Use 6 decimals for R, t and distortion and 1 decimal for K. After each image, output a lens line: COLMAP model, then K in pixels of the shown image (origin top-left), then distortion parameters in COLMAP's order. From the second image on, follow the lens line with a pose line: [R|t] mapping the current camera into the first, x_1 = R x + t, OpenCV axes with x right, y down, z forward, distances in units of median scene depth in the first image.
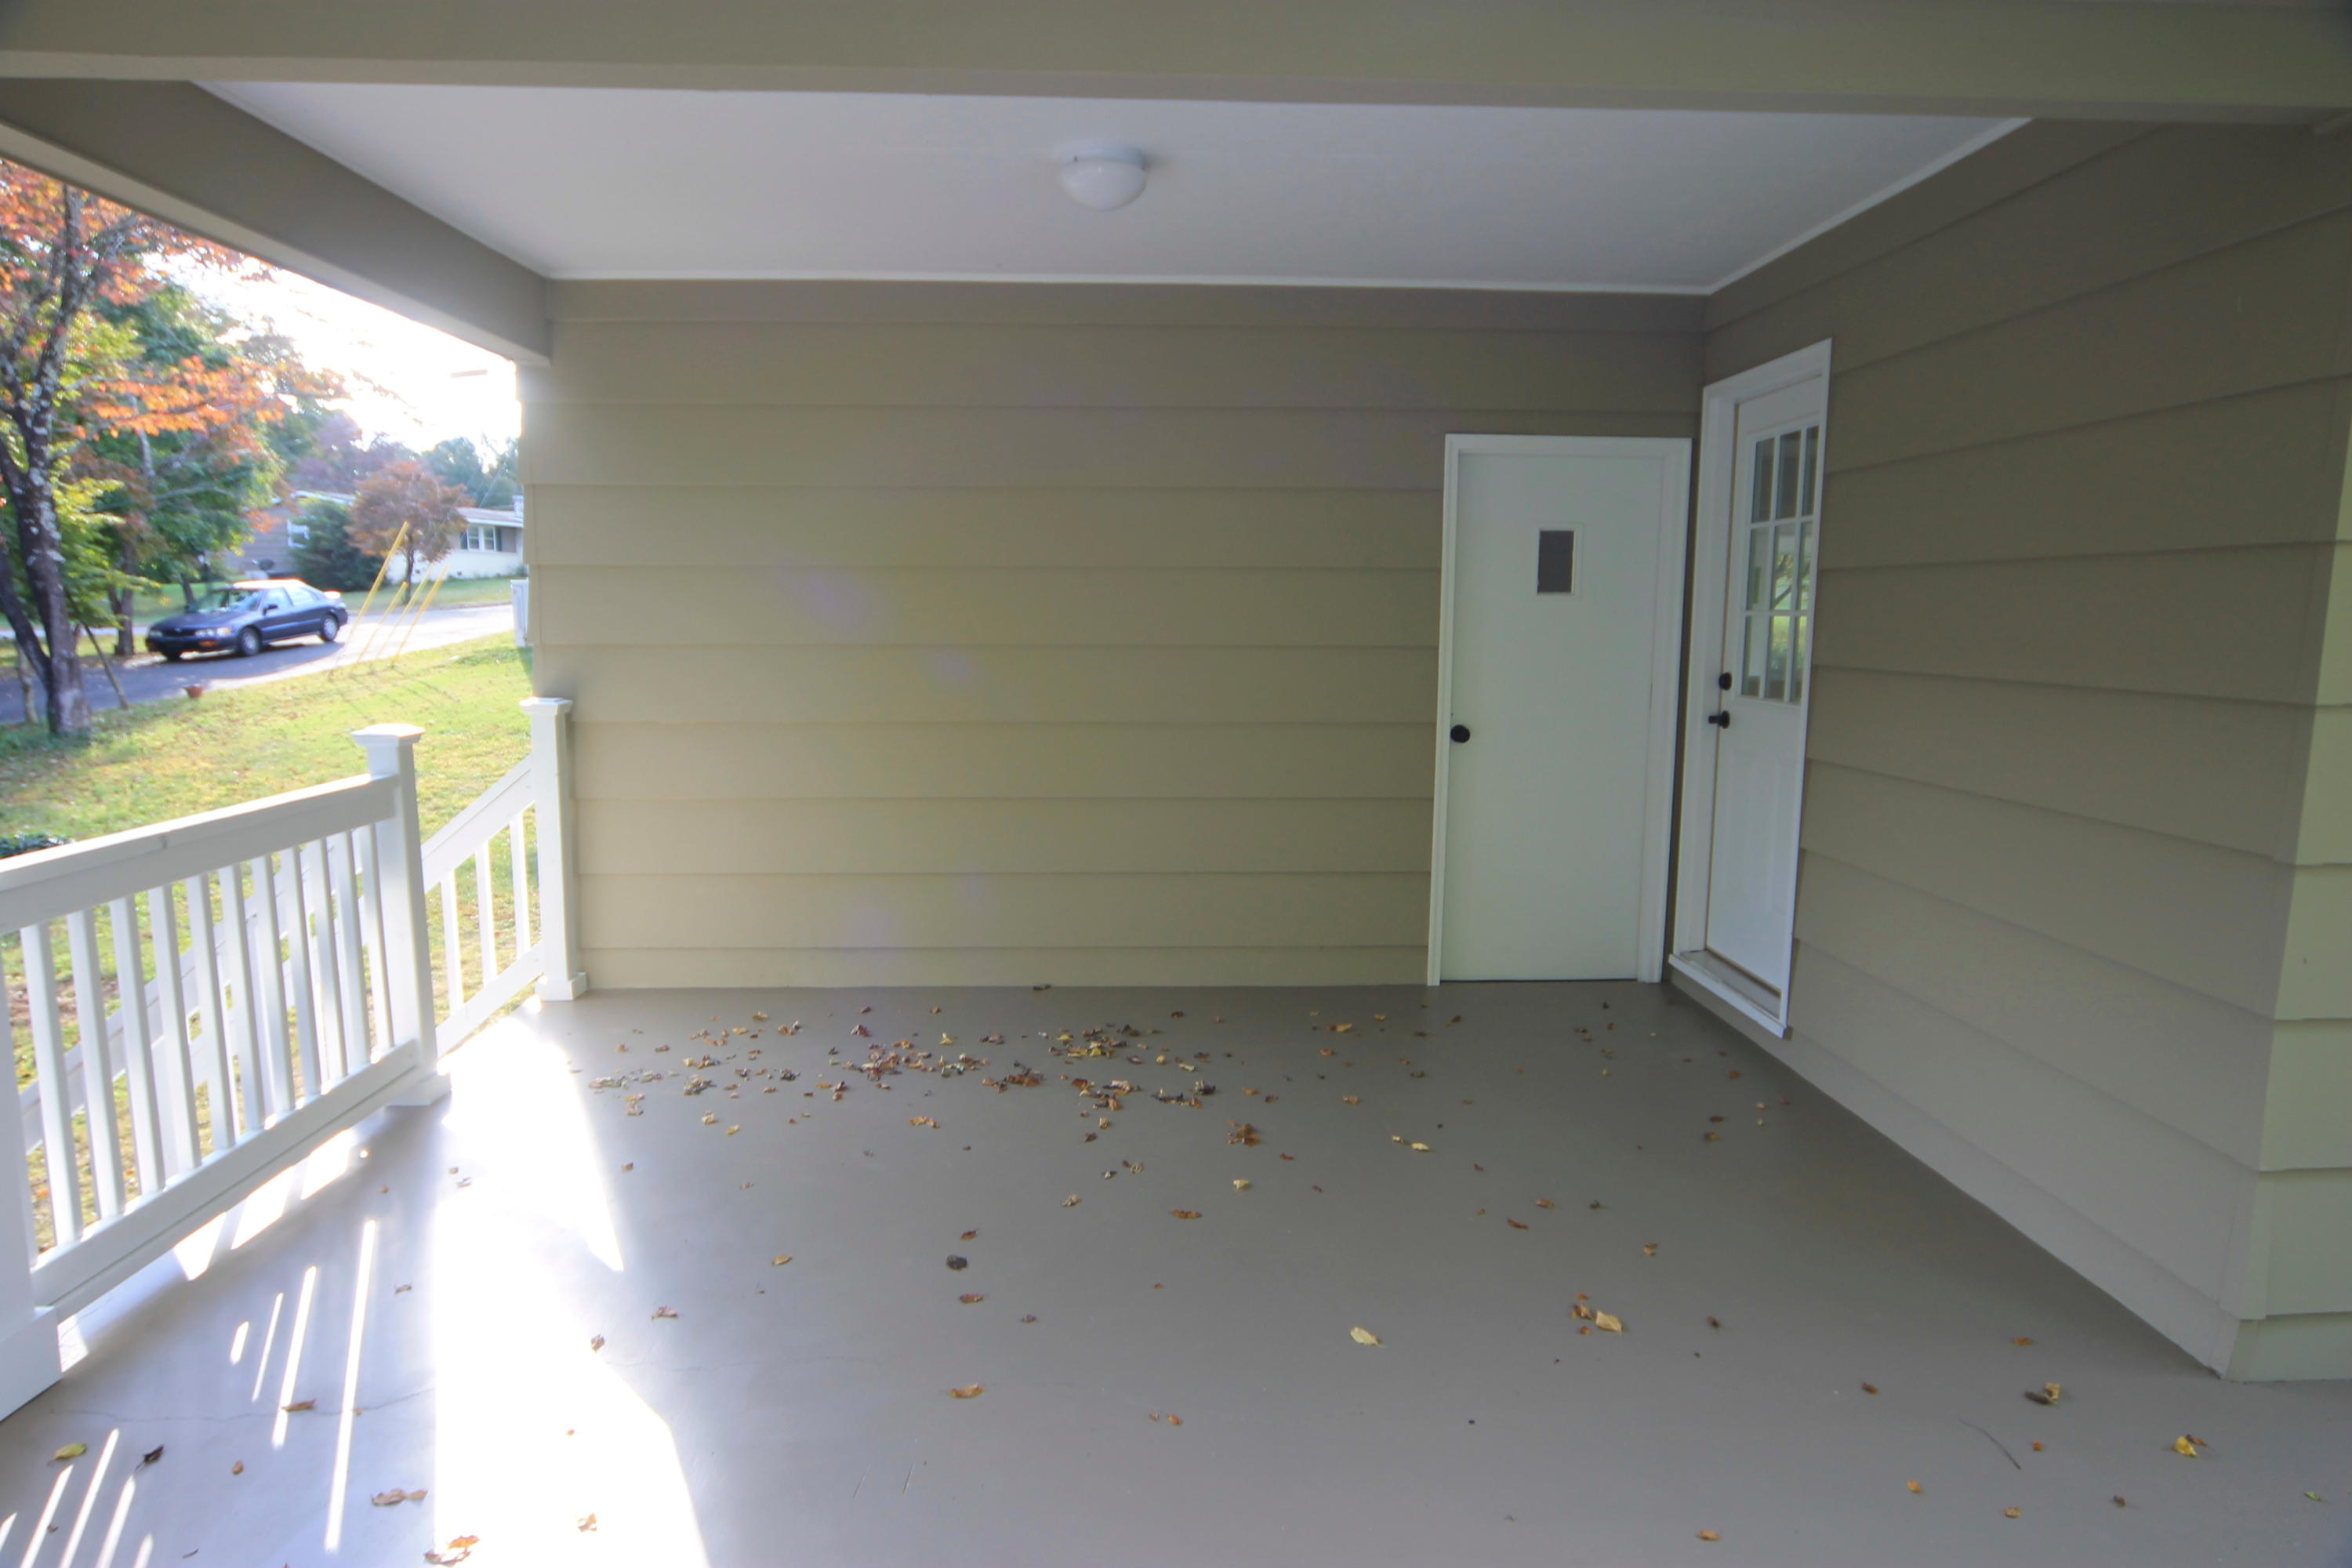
lens RADIAL K [[1327.9, 0, 1176.0], [0, 1327.9, 784.0], [0, 0, 1]] dist [-0.017152, 0.001029]
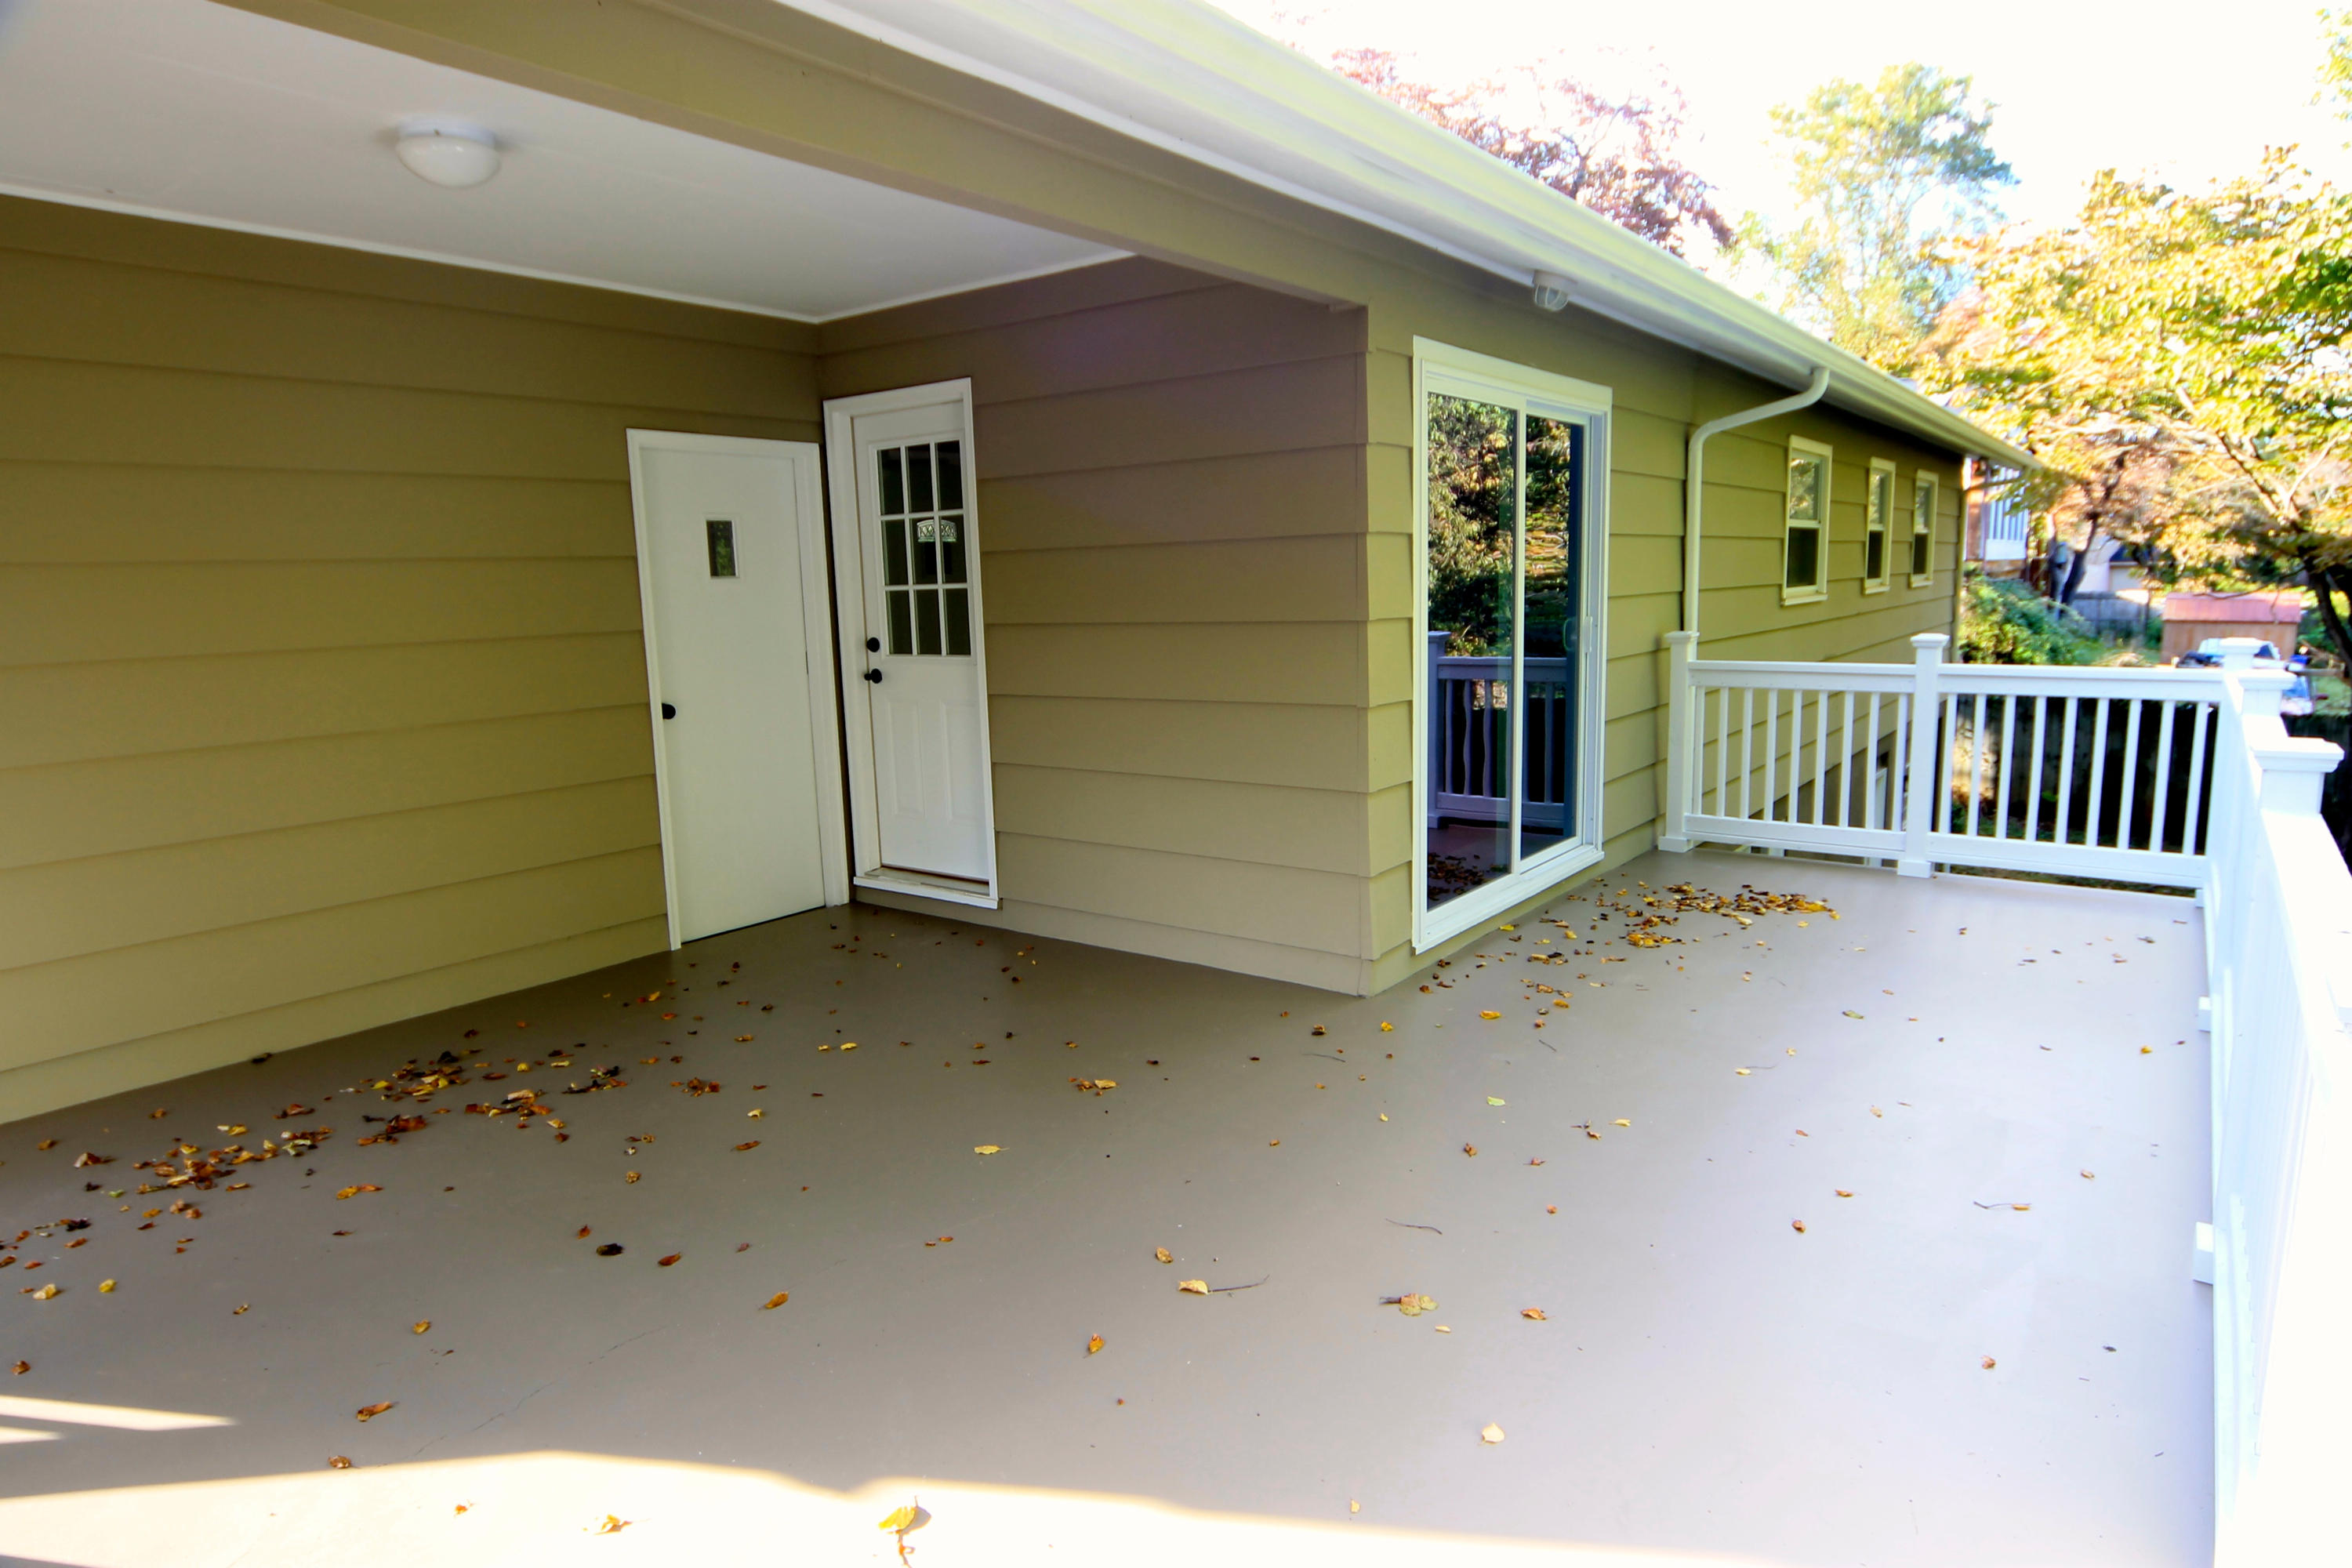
lens RADIAL K [[1327.9, 0, 1176.0], [0, 1327.9, 784.0], [0, 0, 1]] dist [-0.017152, 0.001029]
pose [[0.635834, -0.143052, 0.758453, -0.366293], [0.135326, 0.988114, 0.072920, -0.002265], [-0.759870, 0.056274, 0.647635, 0.001506]]
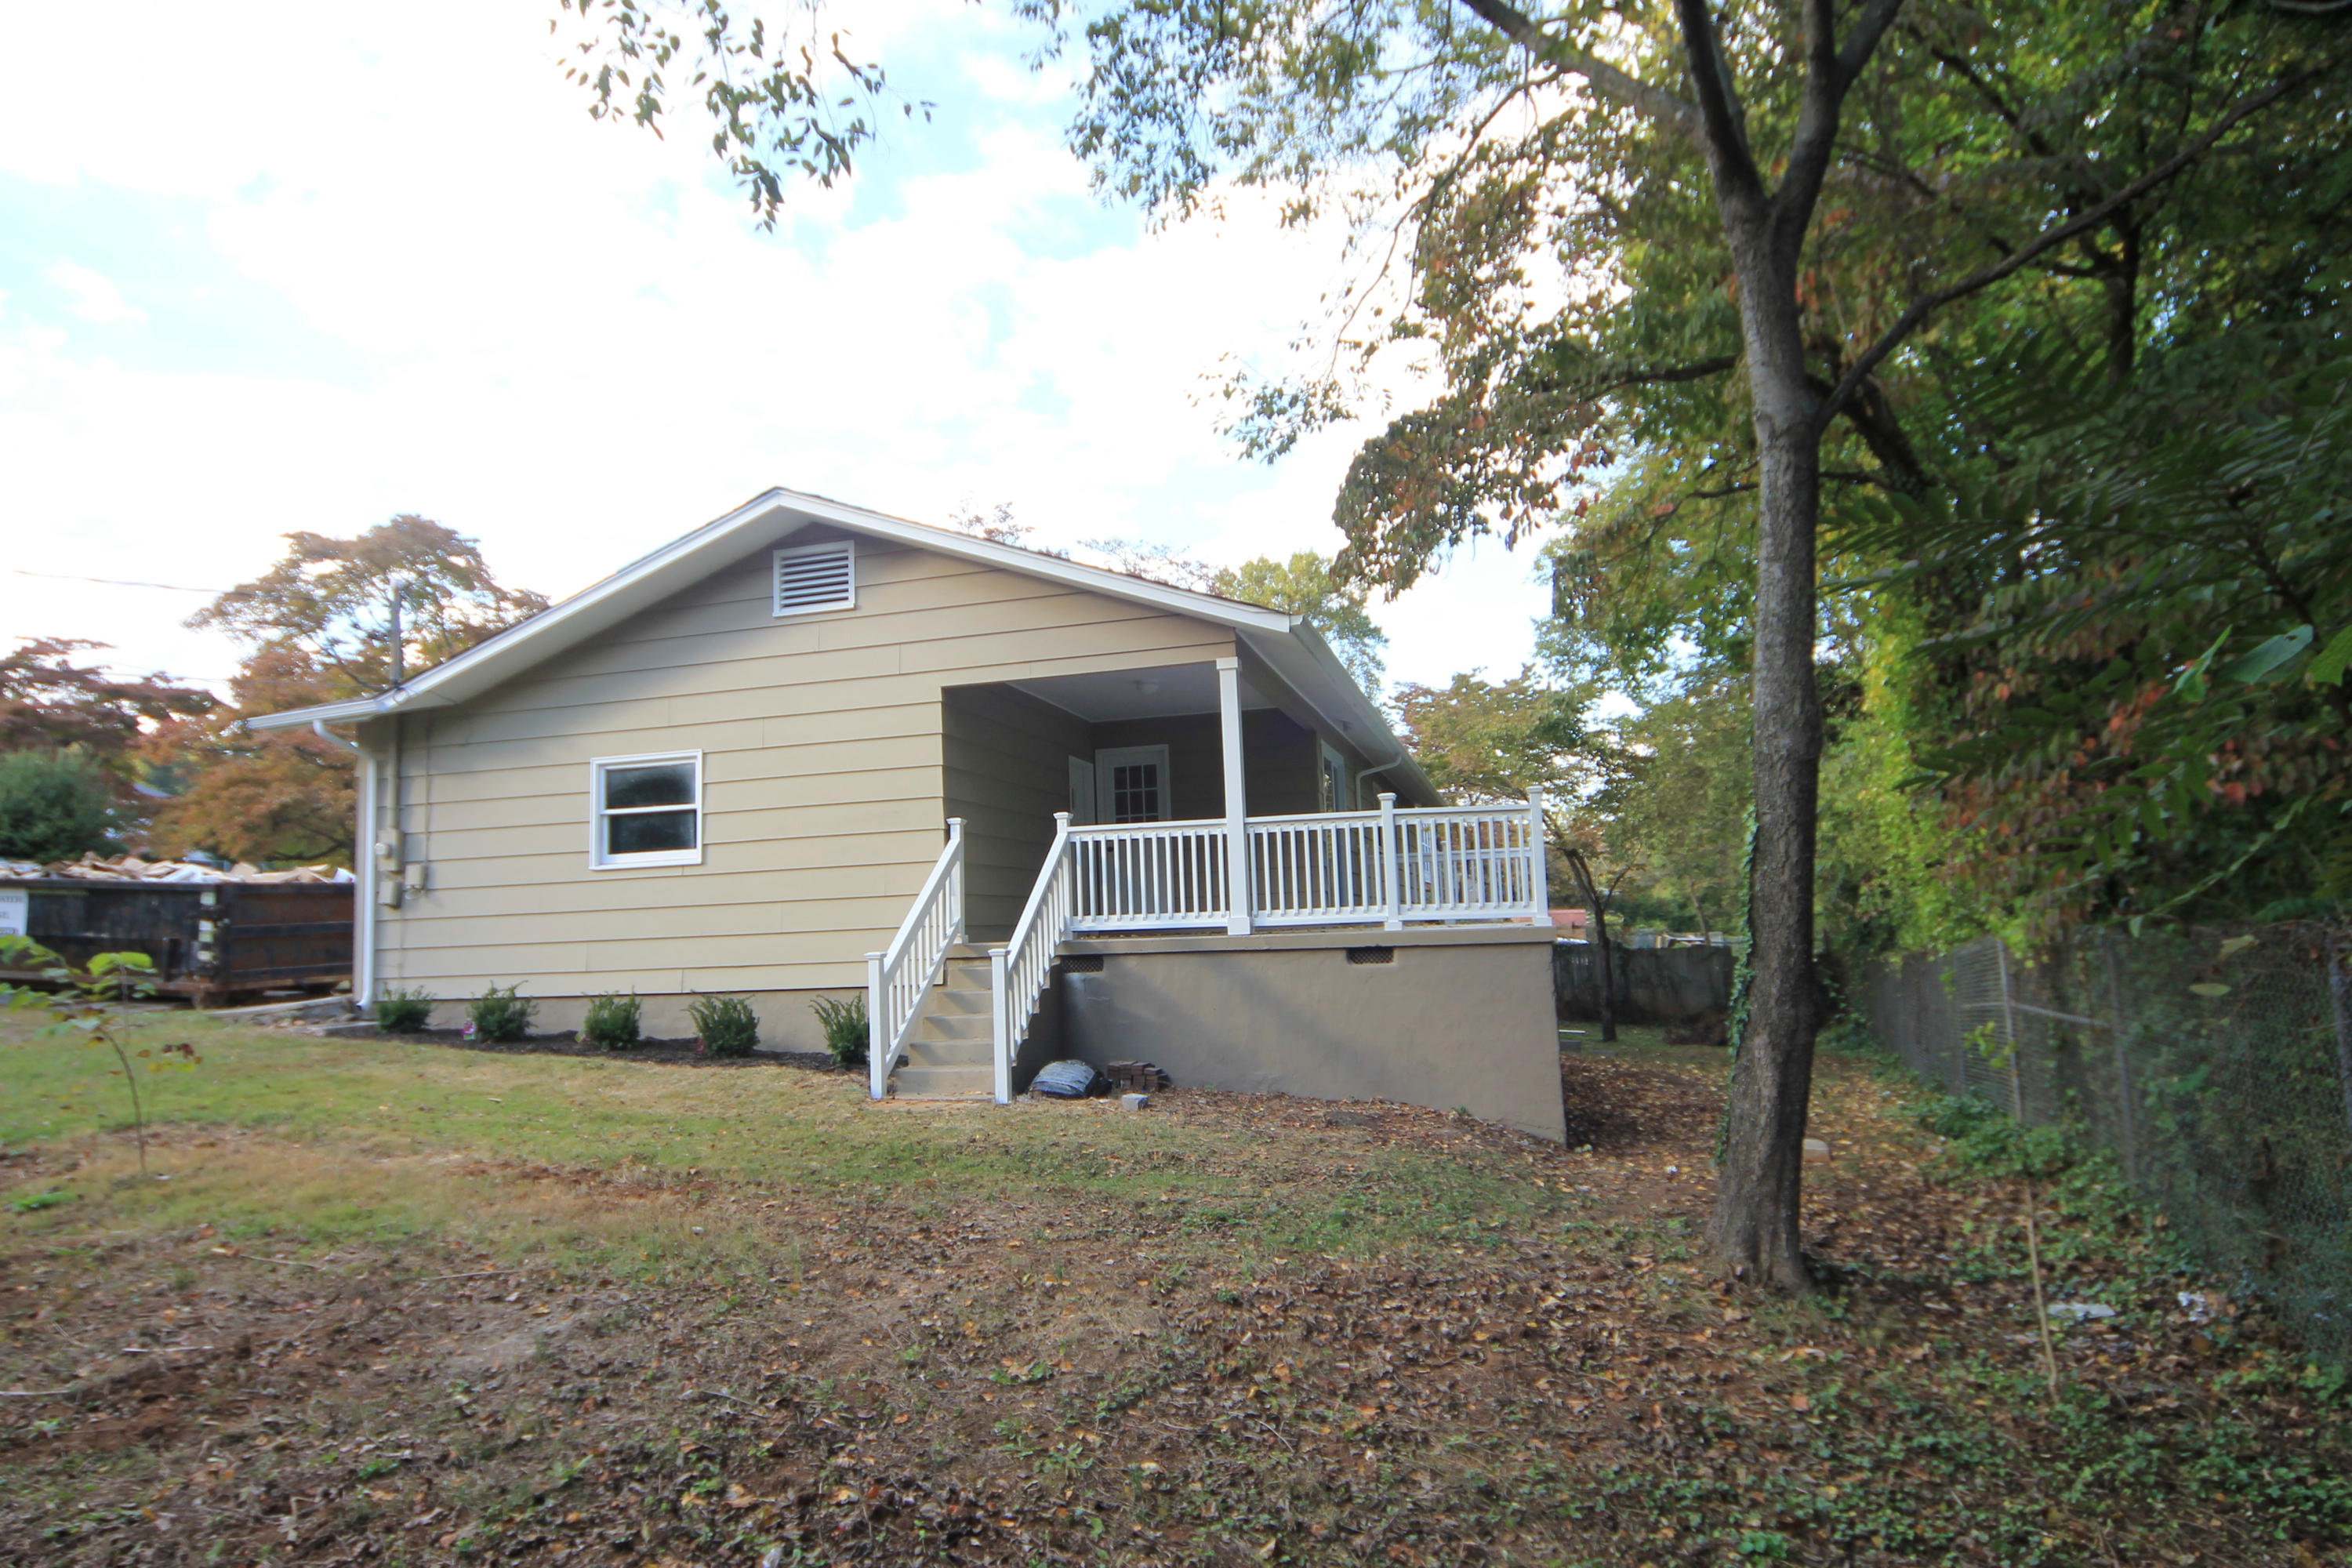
lens RADIAL K [[1327.9, 0, 1176.0], [0, 1327.9, 784.0], [0, 0, 1]] dist [-0.017152, 0.001029]
pose [[0.294275, 0.089121, 0.951556, -2.770650], [0.175041, 0.973775, -0.145335, 0.312853], [-0.939555, 0.209330, 0.270958, -0.076630]]
